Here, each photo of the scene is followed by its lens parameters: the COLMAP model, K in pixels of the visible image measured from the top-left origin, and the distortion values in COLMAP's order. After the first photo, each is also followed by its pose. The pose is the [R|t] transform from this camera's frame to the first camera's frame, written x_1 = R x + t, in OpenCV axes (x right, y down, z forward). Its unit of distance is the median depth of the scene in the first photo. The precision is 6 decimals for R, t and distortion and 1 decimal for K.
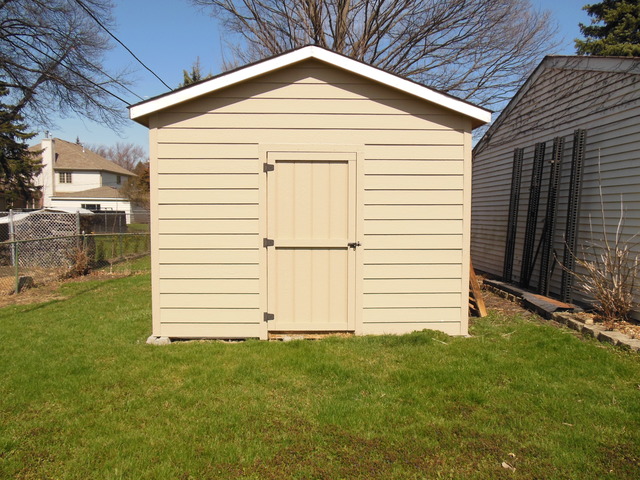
lens RADIAL K [[489.5, 0, 319.0], [0, 489.5, 242.0], [0, 0, 1]] dist [-0.079083, 0.136321]
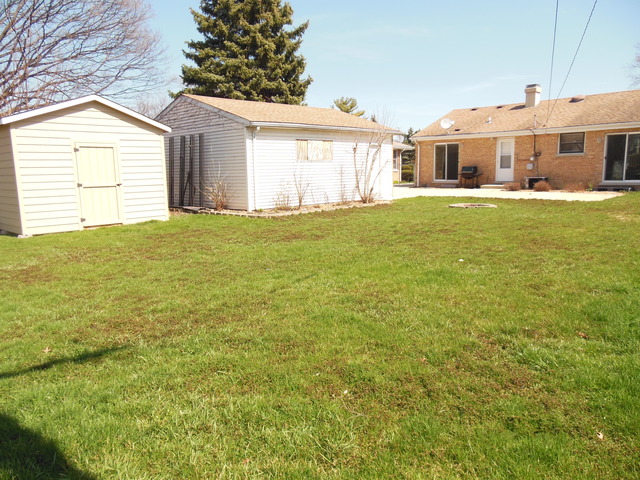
lens RADIAL K [[489.5, 0, 319.0], [0, 489.5, 242.0], [0, 0, 1]] dist [-0.079083, 0.136321]
pose [[0.715954, -0.120138, 0.687733, -0.837814], [0.064292, 0.992243, 0.106401, 0.089584], [-0.695181, -0.031963, 0.718124, -1.259288]]
